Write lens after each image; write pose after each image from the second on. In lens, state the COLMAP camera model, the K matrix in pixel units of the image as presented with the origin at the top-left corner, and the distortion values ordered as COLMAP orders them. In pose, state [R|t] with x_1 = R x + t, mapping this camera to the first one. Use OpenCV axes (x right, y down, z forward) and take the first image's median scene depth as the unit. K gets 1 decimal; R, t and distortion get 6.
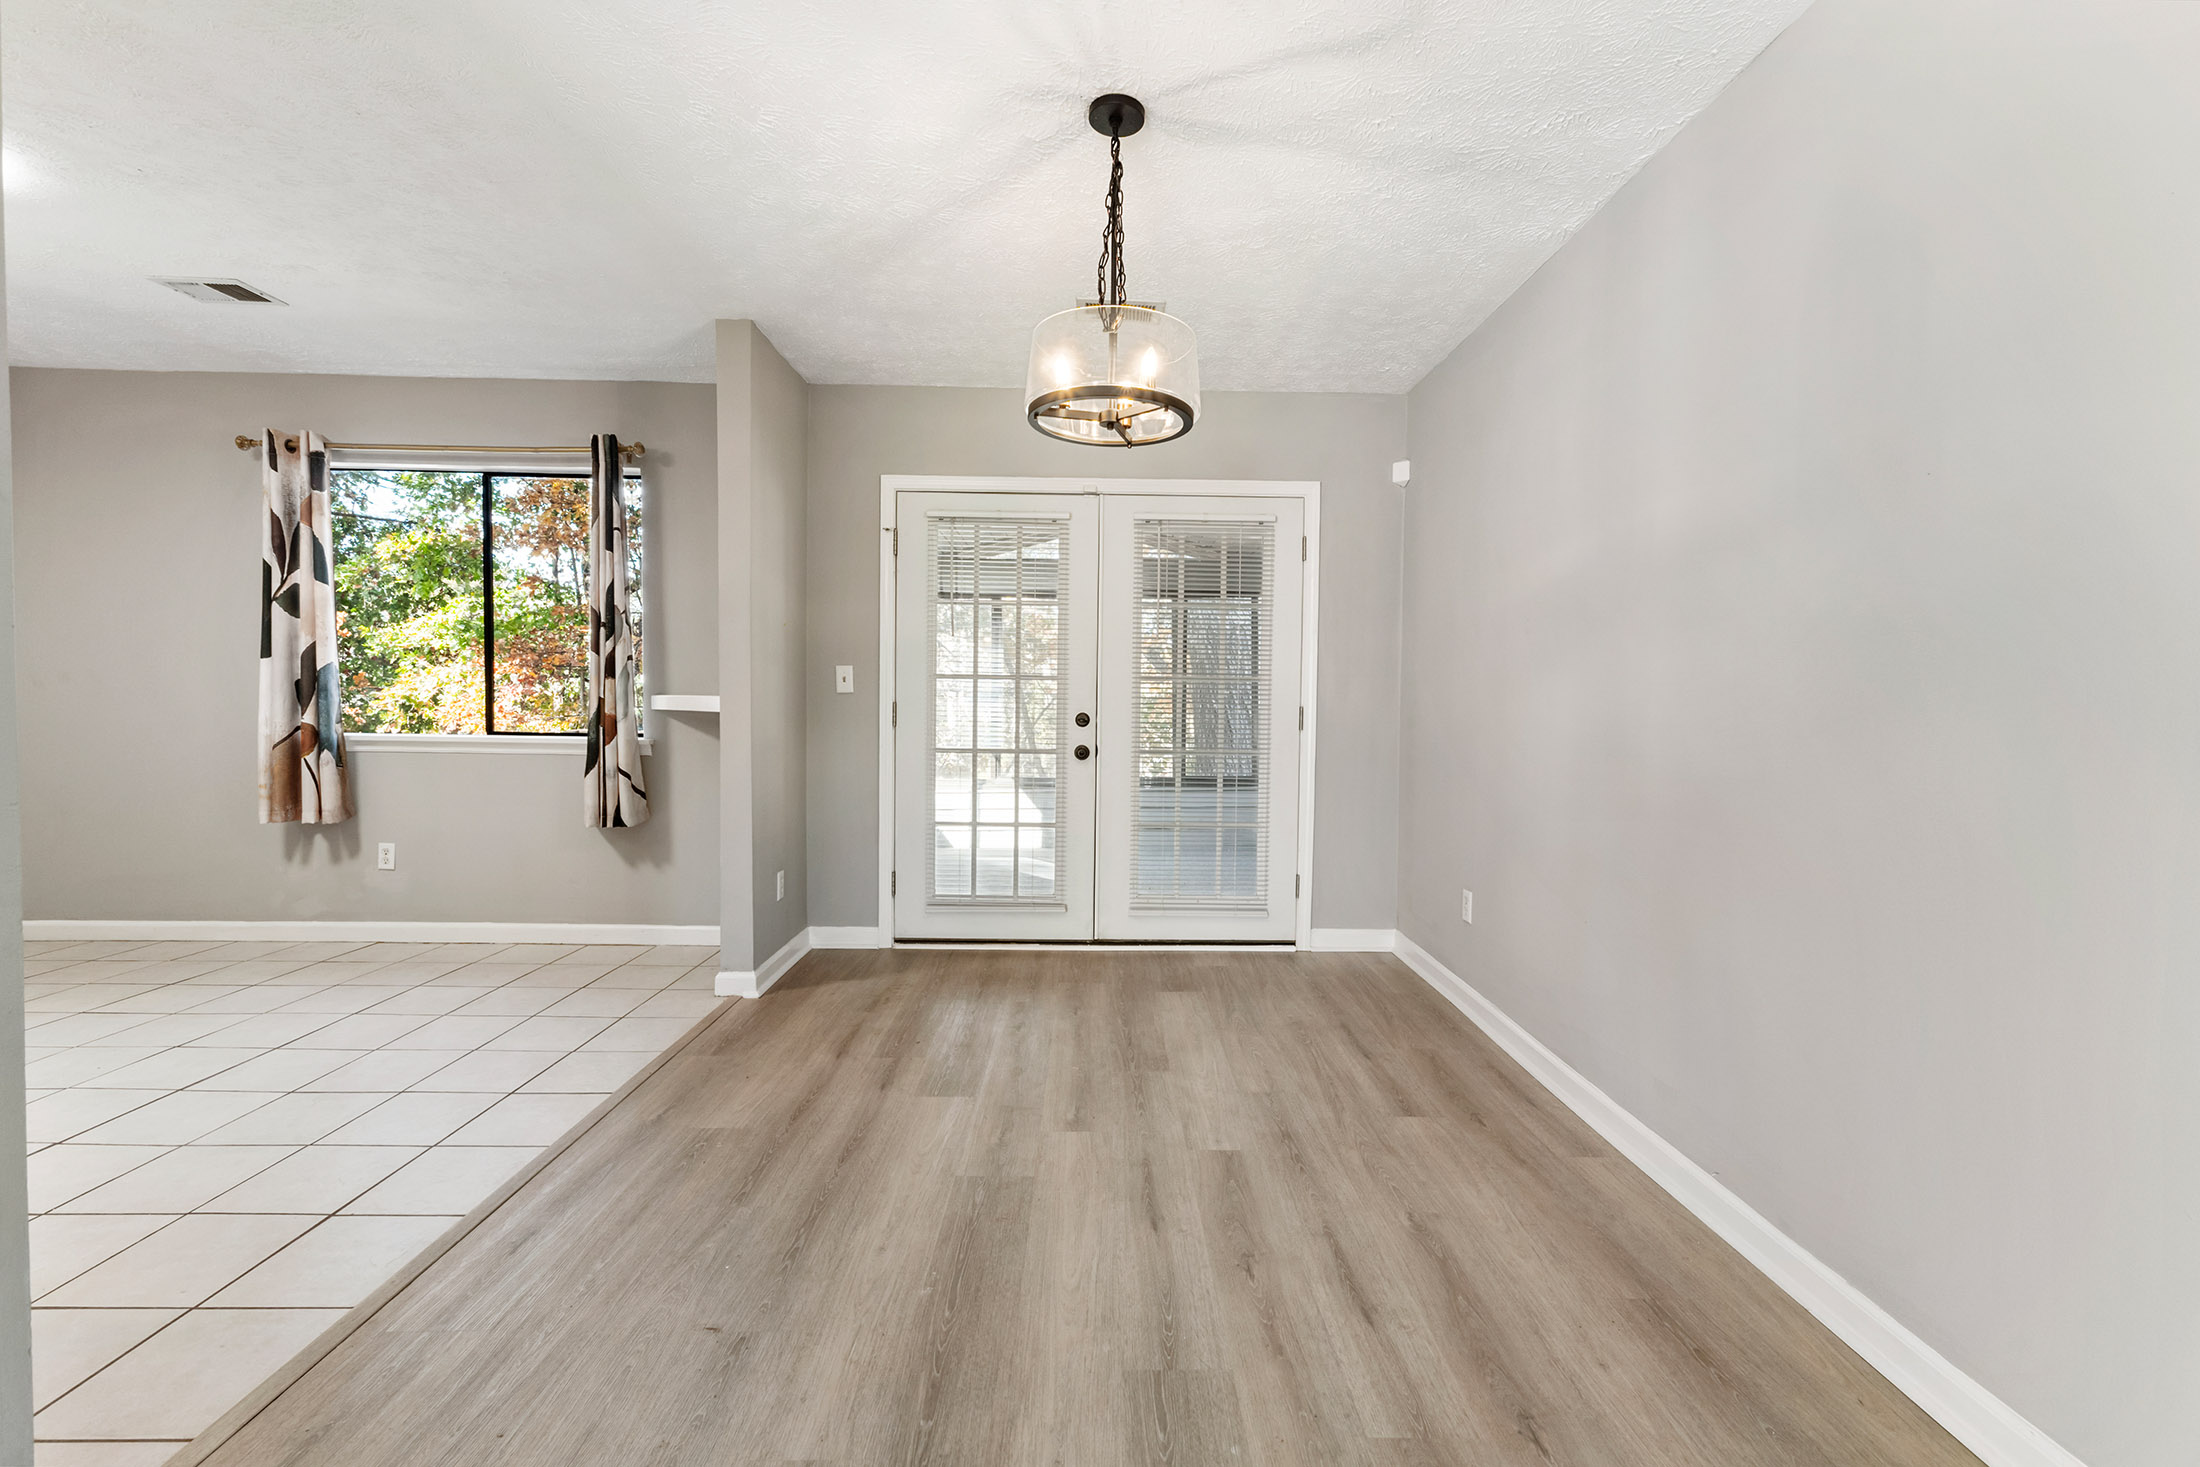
lens RADIAL K [[934.6, 0, 1111.9], [0, 934.6, 729.2], [0, 0, 1]] dist [0.006573, -0.000586]
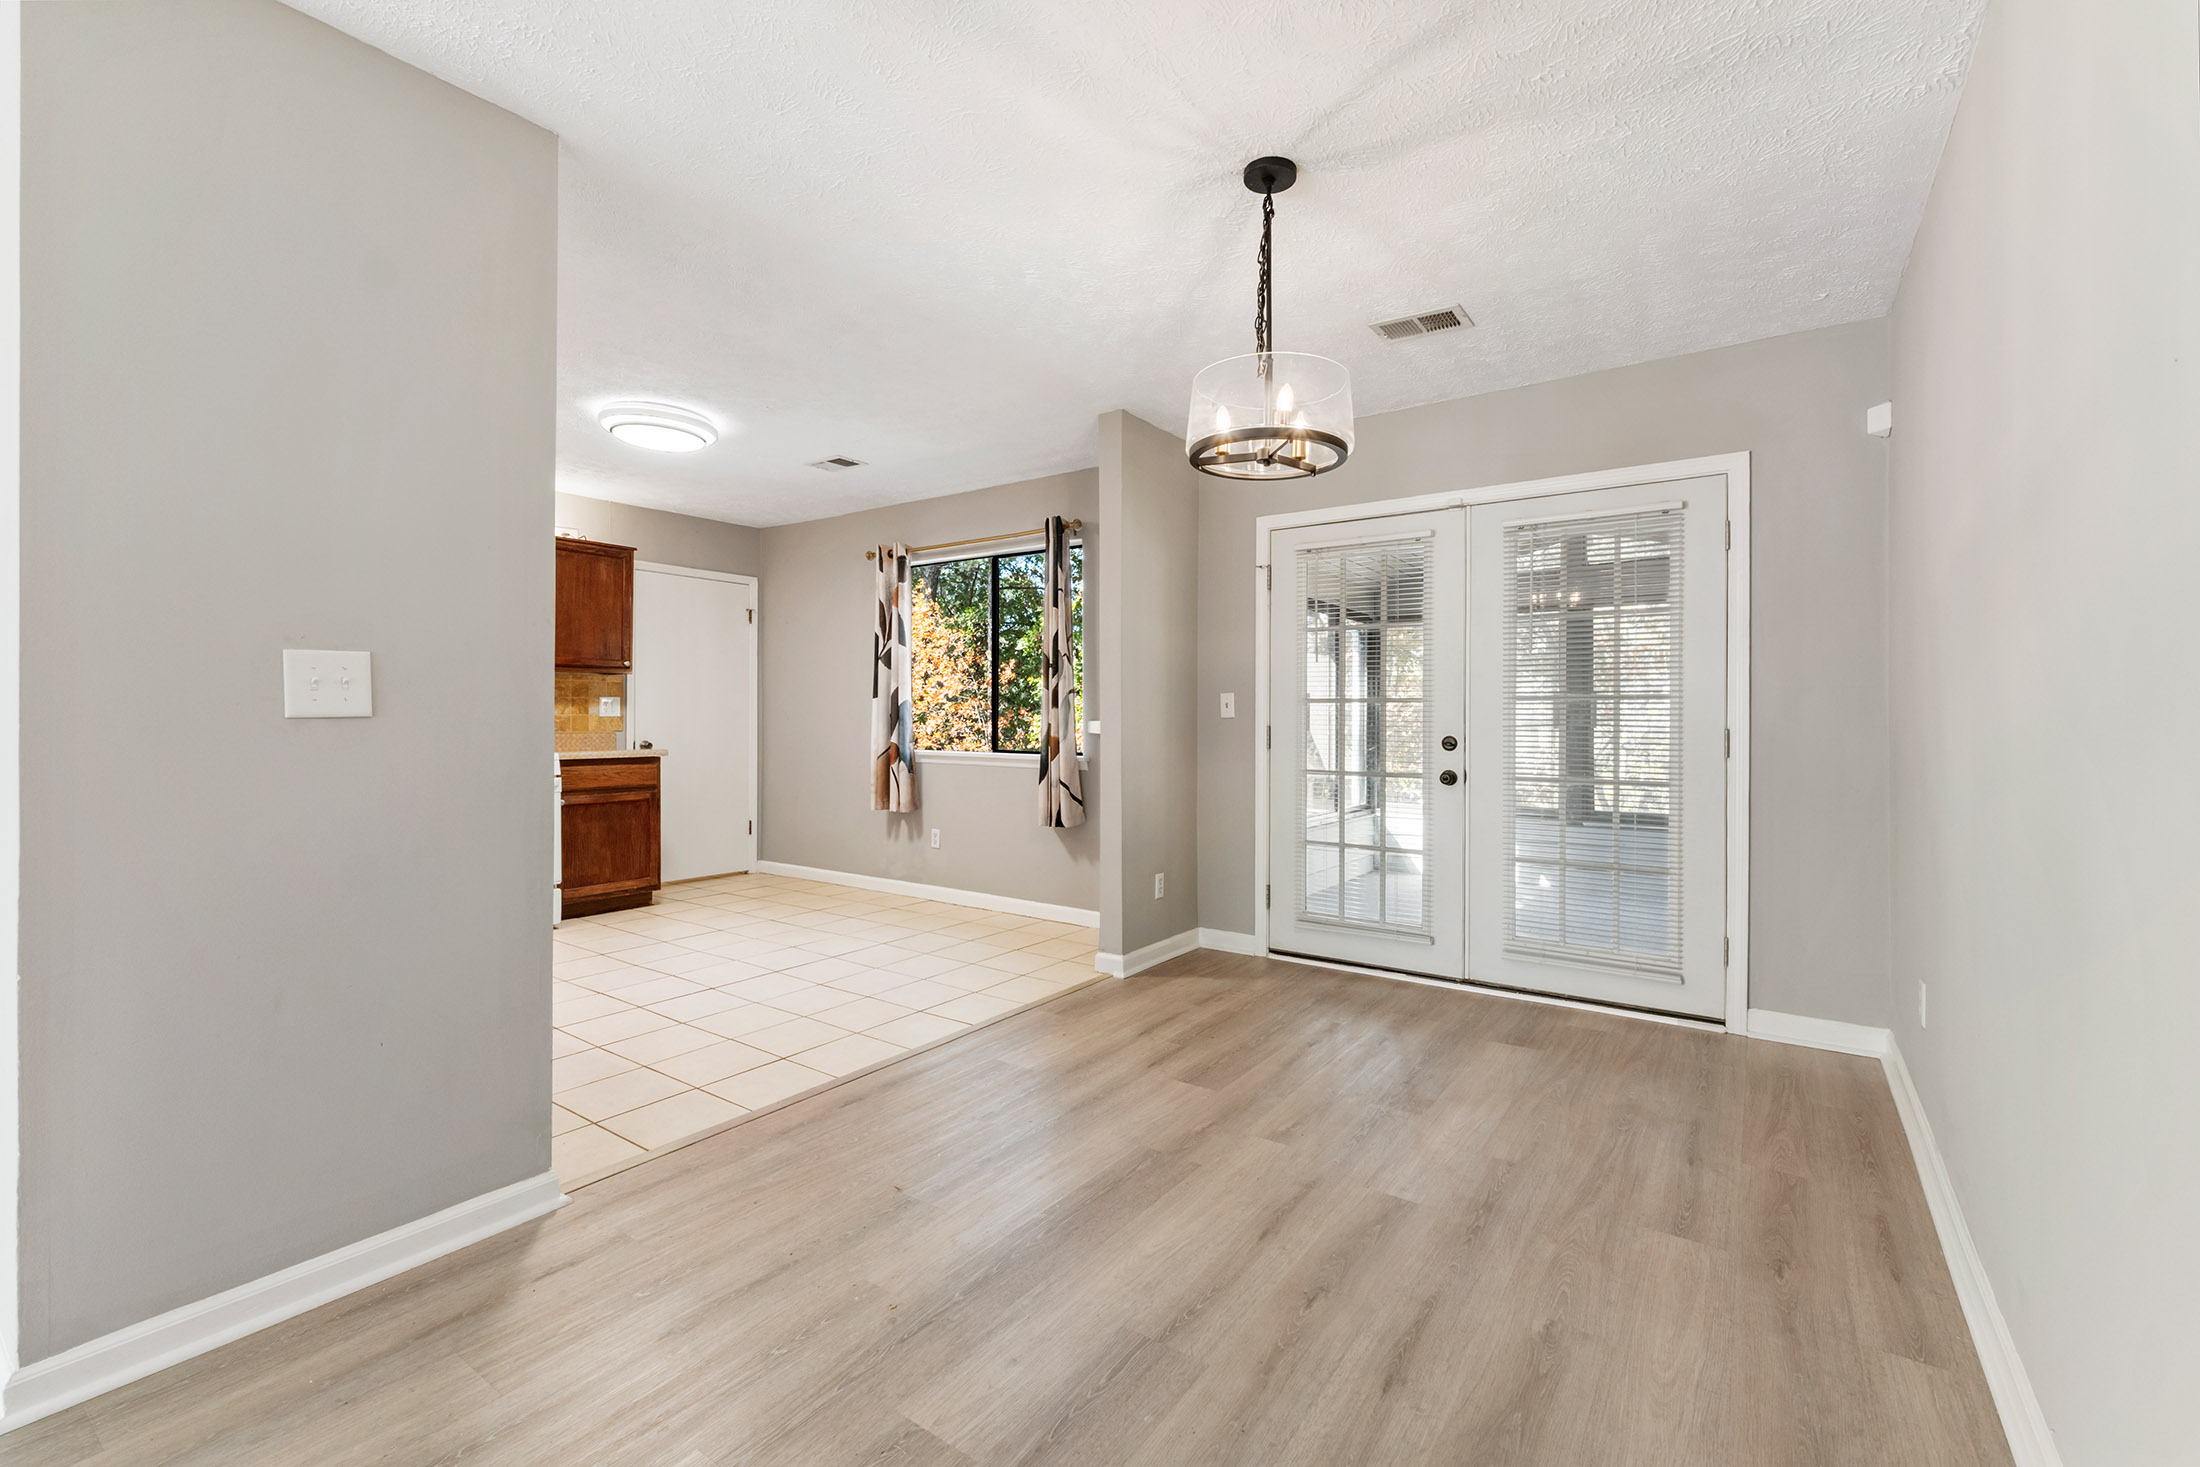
lens RADIAL K [[934.6, 0, 1105.4], [0, 934.6, 717.6], [0, 0, 1]] dist [0.006573, -0.000586]
pose [[0.806128, -0.010147, -0.591654, 0.264967], [-0.013278, 0.999291, -0.035230, 0.002039], [0.591592, 0.036256, 0.805422, 0.028097]]
